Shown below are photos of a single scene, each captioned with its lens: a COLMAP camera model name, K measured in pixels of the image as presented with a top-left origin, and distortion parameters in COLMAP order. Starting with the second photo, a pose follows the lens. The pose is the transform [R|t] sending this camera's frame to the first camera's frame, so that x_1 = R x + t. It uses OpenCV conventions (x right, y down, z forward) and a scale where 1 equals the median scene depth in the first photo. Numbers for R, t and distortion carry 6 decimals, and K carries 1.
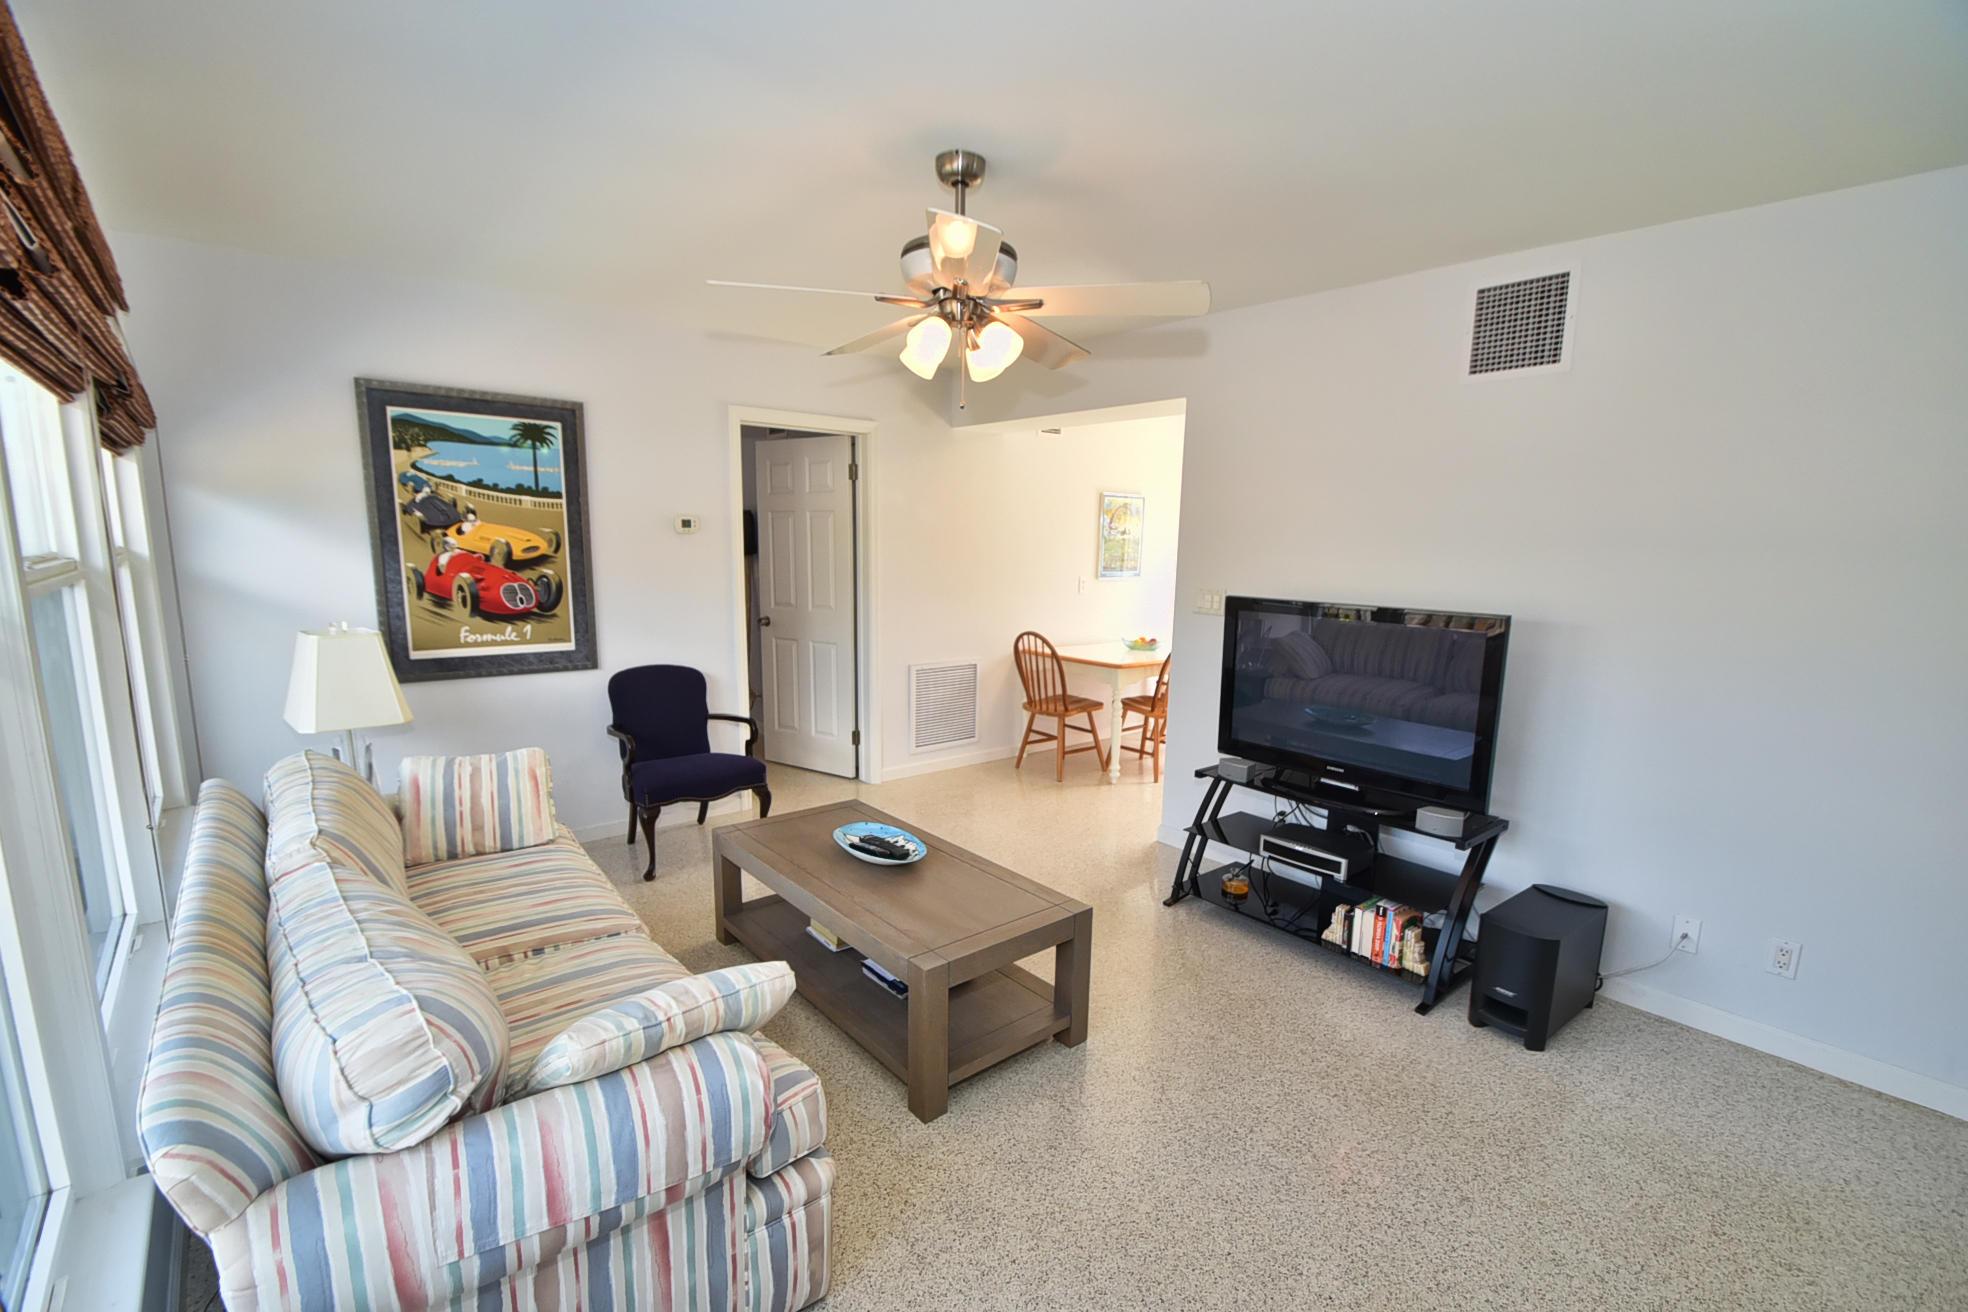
lens RADIAL K [[890.7, 0, 971.3], [0, 890.7, 674.8], [0, 0, 1]] dist [-0.000936, -0.010222]
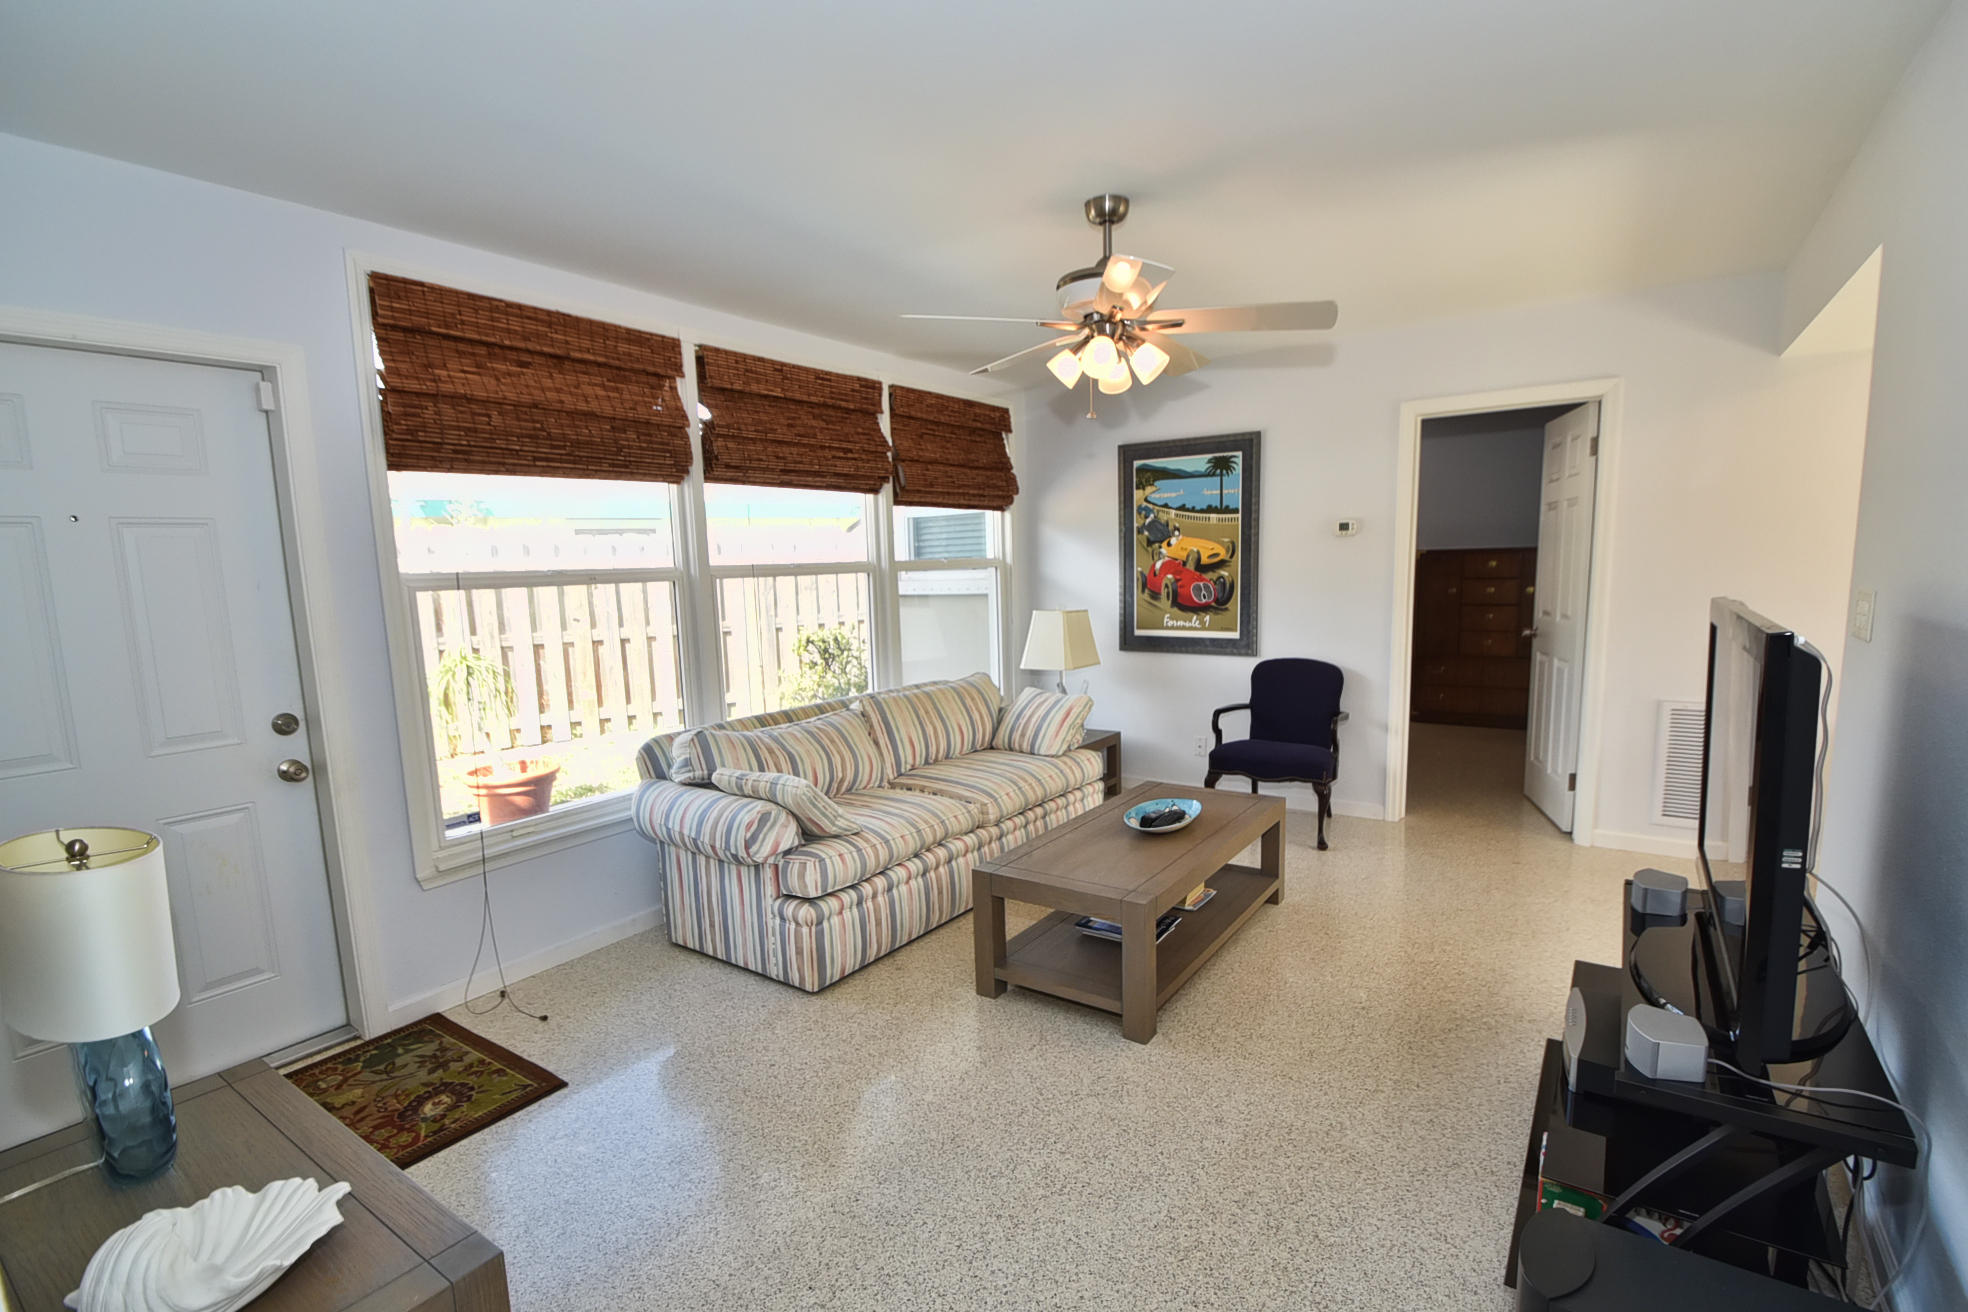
lens RADIAL K [[890.7, 0, 965.5], [0, 890.7, 668.1], [0, 0, 1]] dist [-0.000936, -0.010222]
pose [[0.254884, 0.088304, -0.962931, 0.660868], [-0.119213, 0.991094, 0.059331, -0.016859], [0.959595, 0.099672, 0.263141, 0.354825]]
